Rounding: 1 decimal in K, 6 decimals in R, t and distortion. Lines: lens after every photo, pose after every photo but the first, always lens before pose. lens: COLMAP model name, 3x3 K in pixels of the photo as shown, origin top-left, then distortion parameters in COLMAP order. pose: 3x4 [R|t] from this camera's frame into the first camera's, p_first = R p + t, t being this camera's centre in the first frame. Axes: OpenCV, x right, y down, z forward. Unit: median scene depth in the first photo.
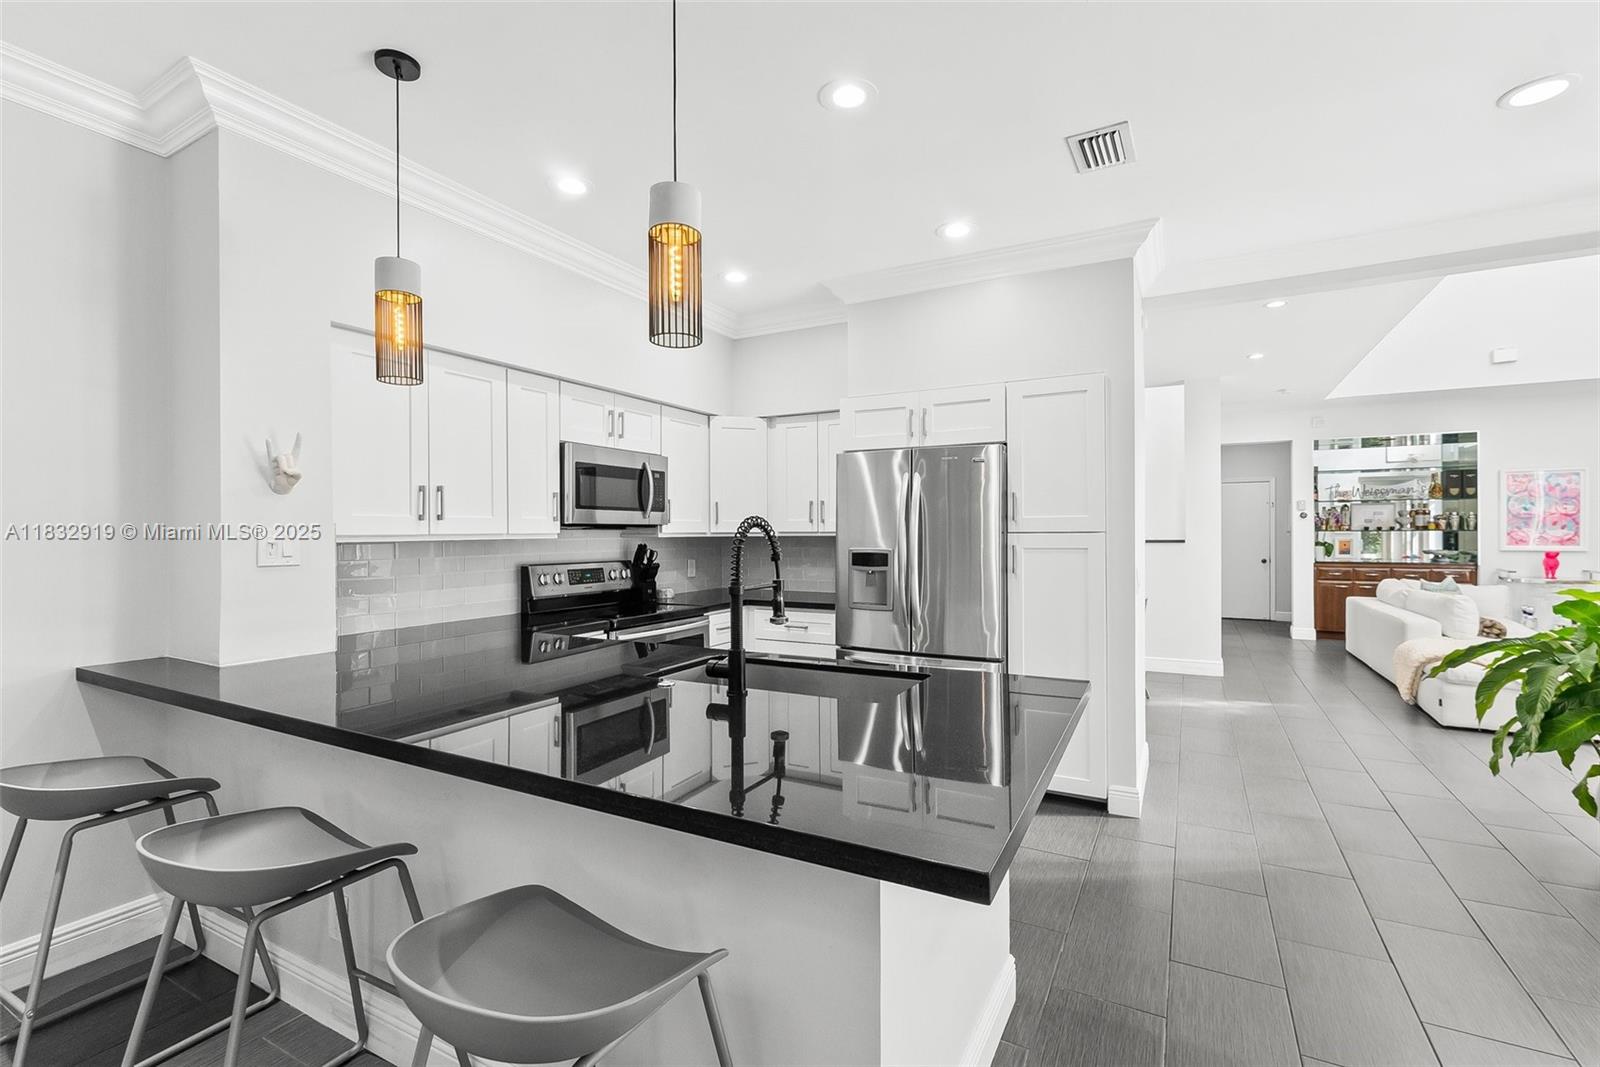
lens RADIAL K [[721.5, 0, 797.2], [0, 721.5, 532.3], [0, 0, 1]] dist [-0.002244, 0.001497]
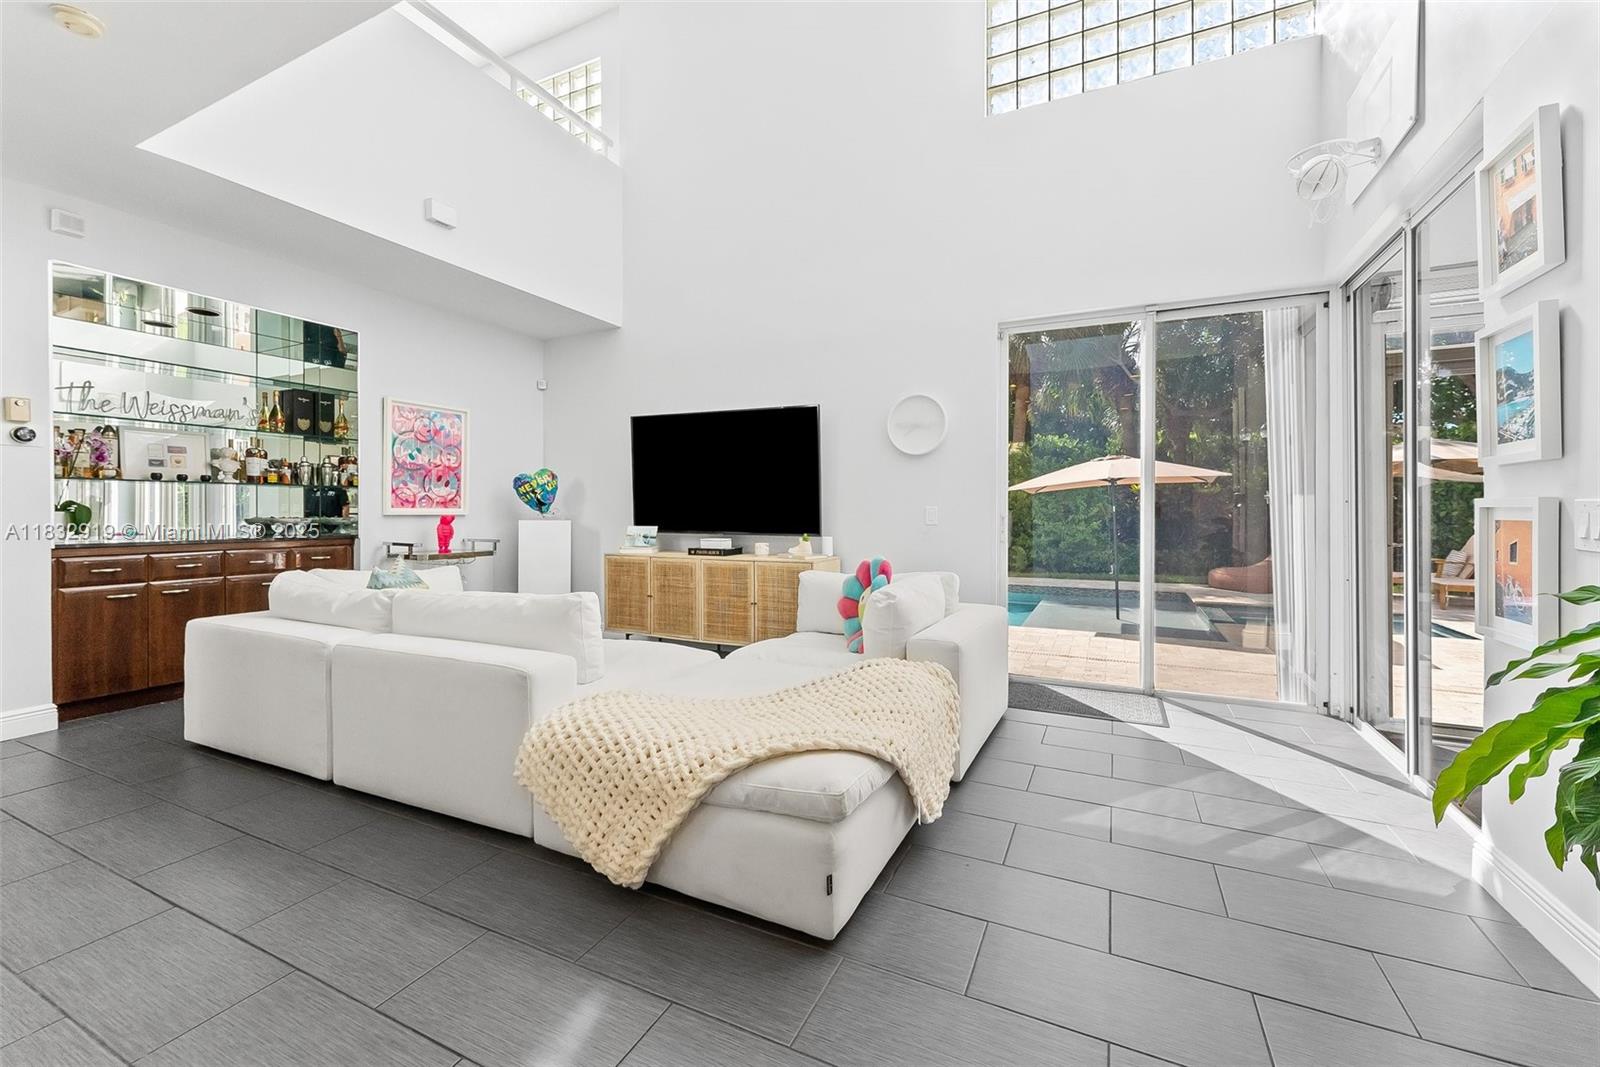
lens RADIAL K [[657.9, 0, 797.8], [0, 657.9, 513.0], [0, 0, 1]] dist [-0.001604, 0.000272]
pose [[-0.051091, 0.003908, 0.998686, 0.633900], [-0.001005, 0.999992, -0.003965, 0.046906], [-0.998693, -0.001207, -0.051087, 1.205936]]
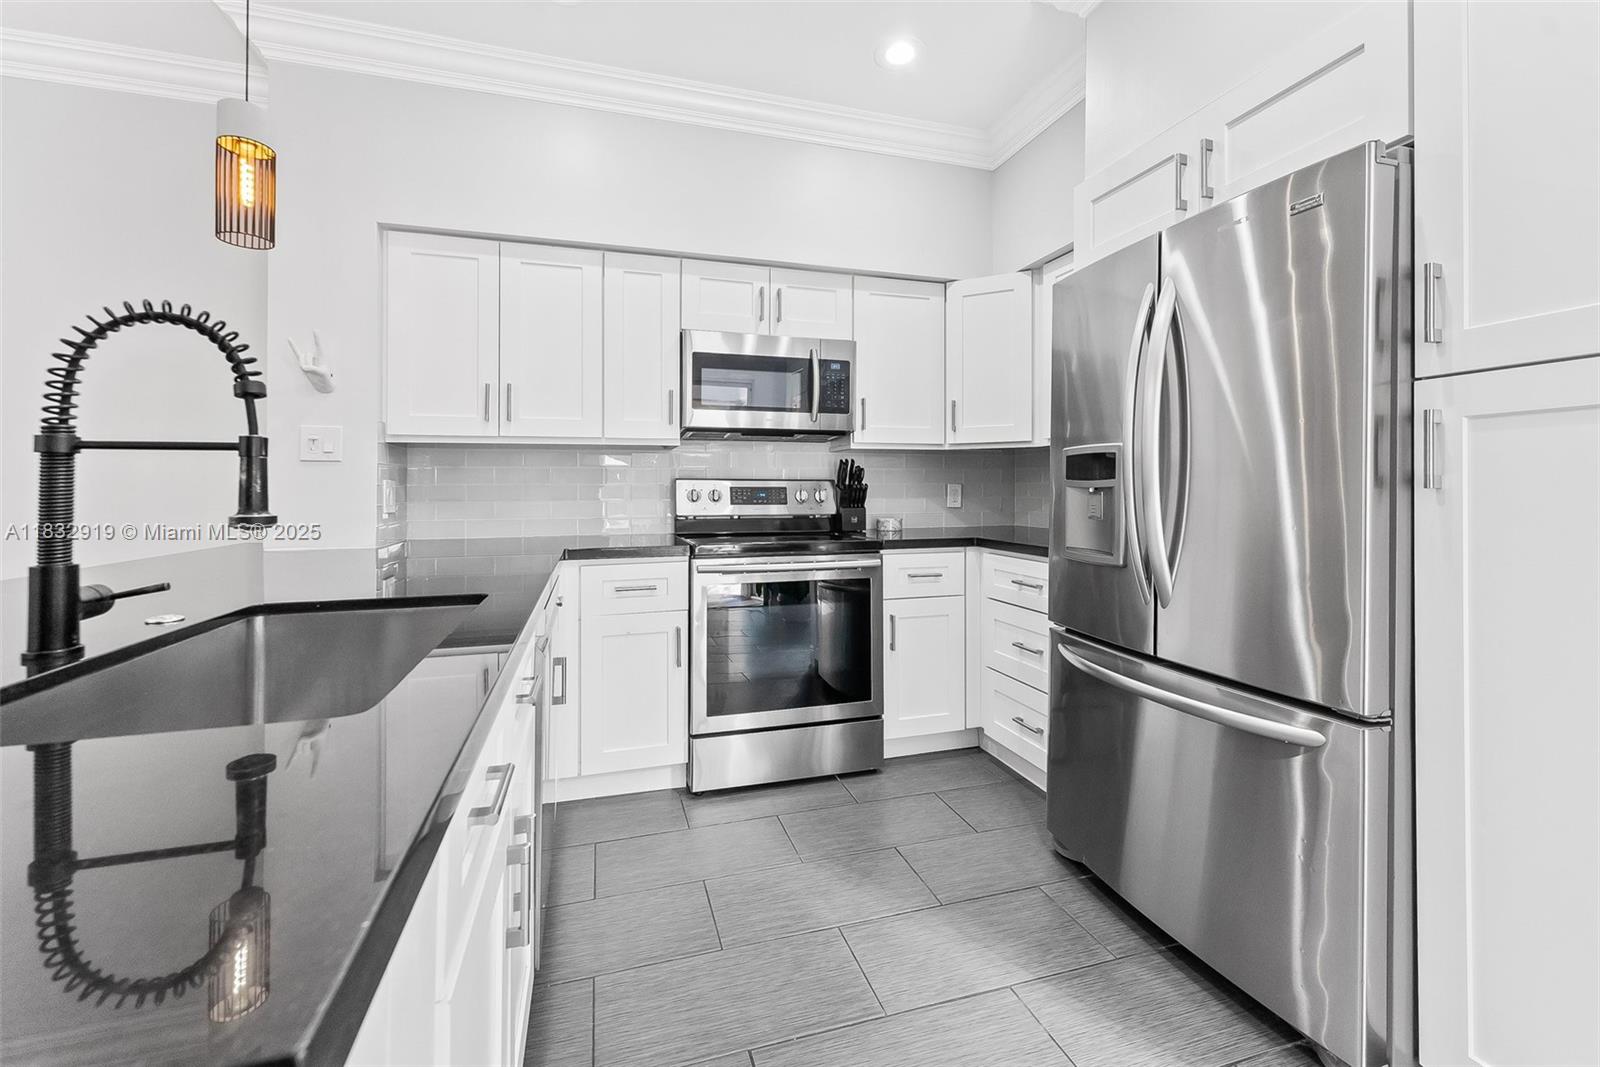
lens RADIAL K [[657.9, 0, 790.7], [0, 657.9, 486.9], [0, 0, 1]] dist [-0.001604, 0.000272]
pose [[0.708219, 0.002296, -0.705989, 0.271787], [-0.002359, 0.999997, 0.000885, 0.050099], [0.705989, 0.001039, 0.708222, 0.484253]]
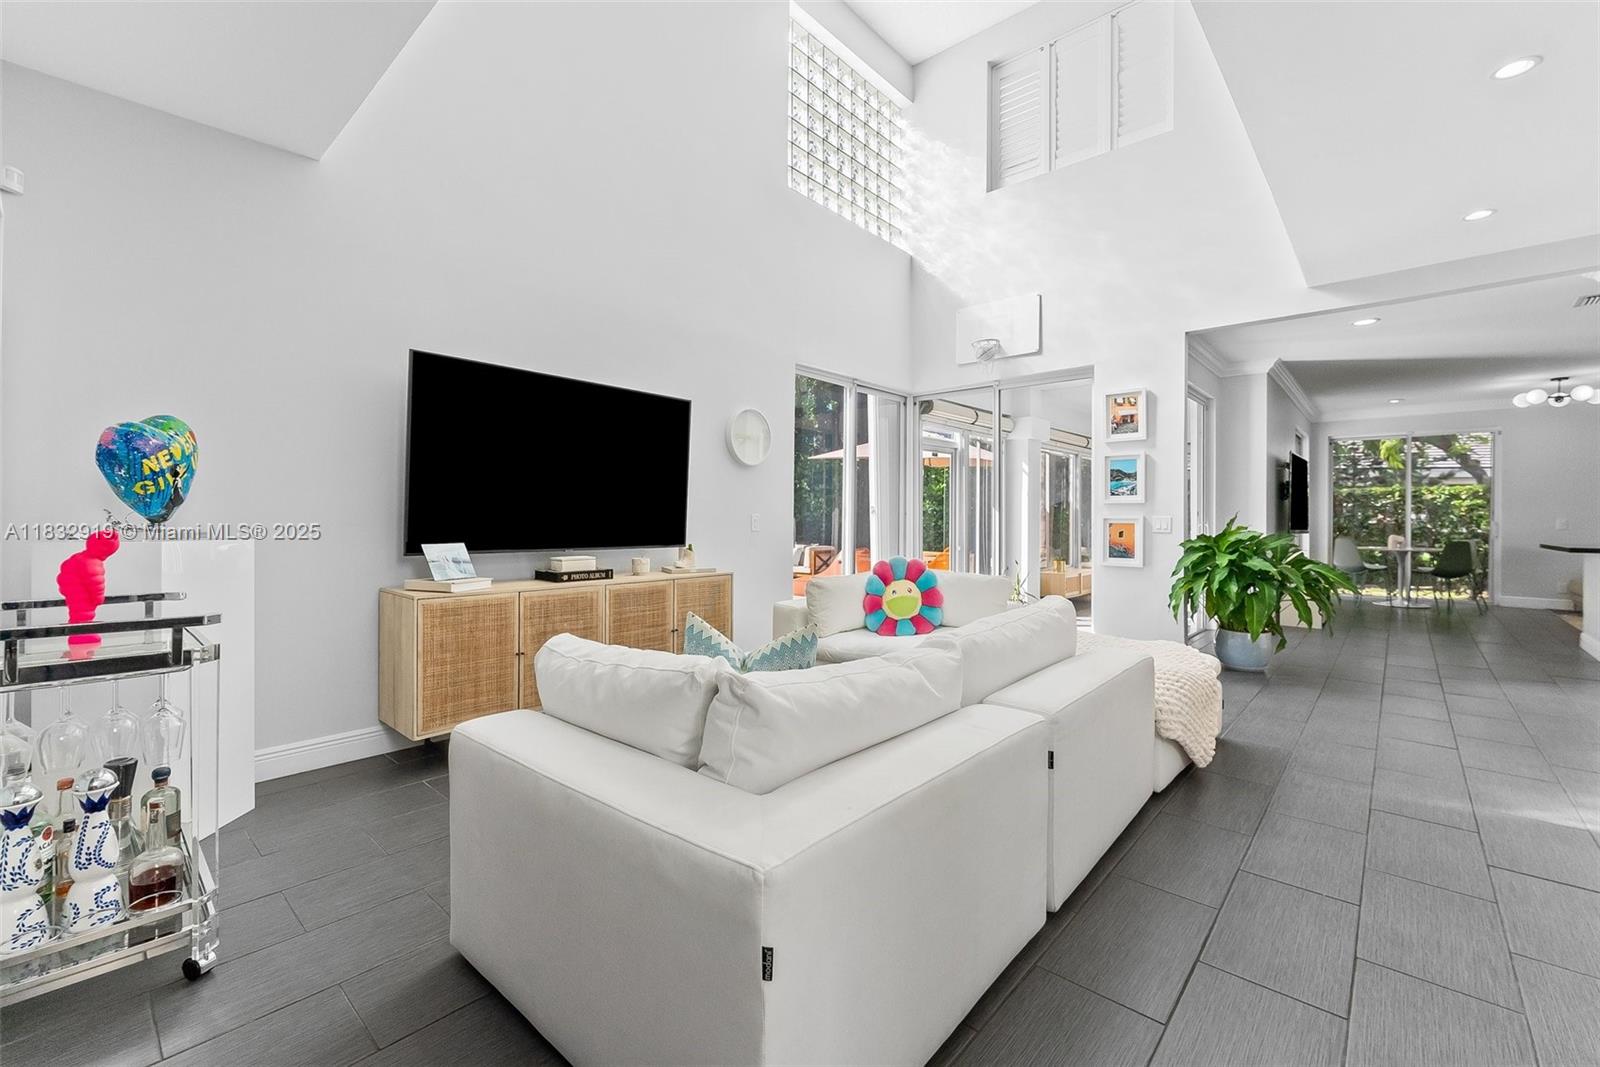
lens RADIAL K [[675.4, 0, 811.9], [0, 675.4, 518.1], [0, 0, 1]] dist [-0.001434, -0.000263]
pose [[-0.976693, 0.002229, 0.214629, 1.410384], [0.002317, 0.999997, 0.000157, 0.038285], [-0.214628, 0.000651, -0.976696, 2.170263]]
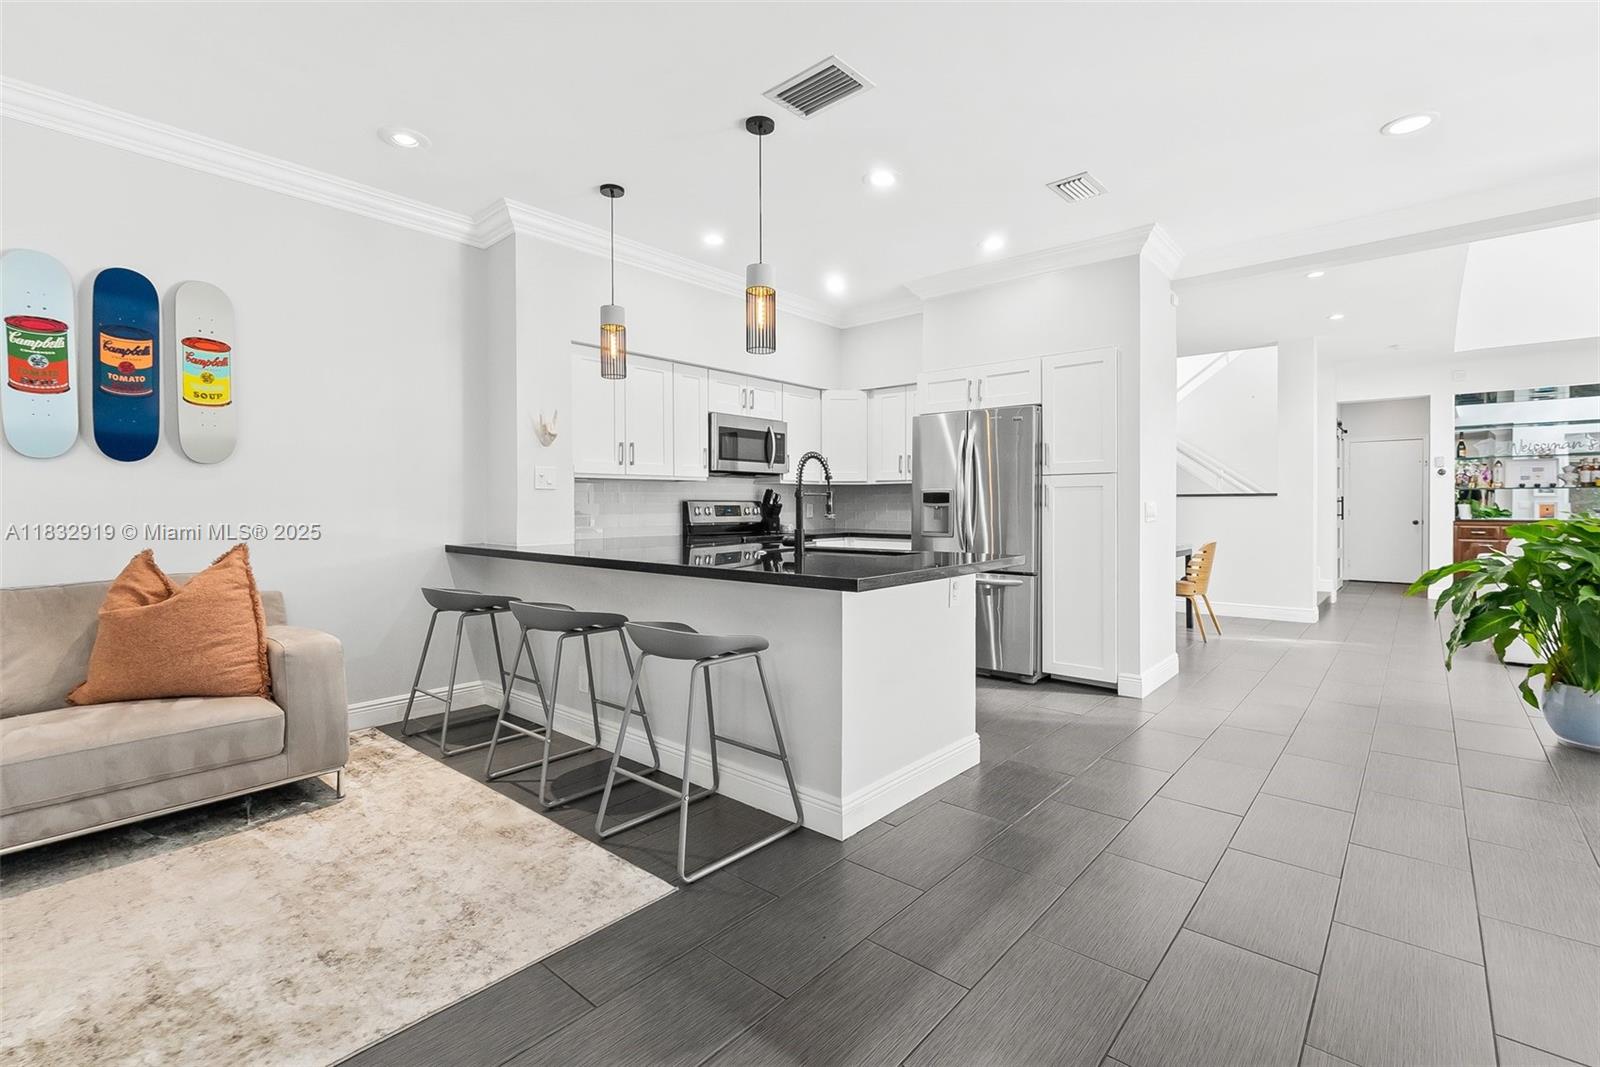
lens RADIAL K [[721.5, 0, 788.4], [0, 721.5, 517.2], [0, 0, 1]] dist [-0.002244, 0.001497]
pose [[0.974540, 0.006977, -0.224107, 0.126655], [-0.003176, 0.999845, 0.017315, 0.048821], [0.224193, -0.016162, 0.974411, -0.308370]]
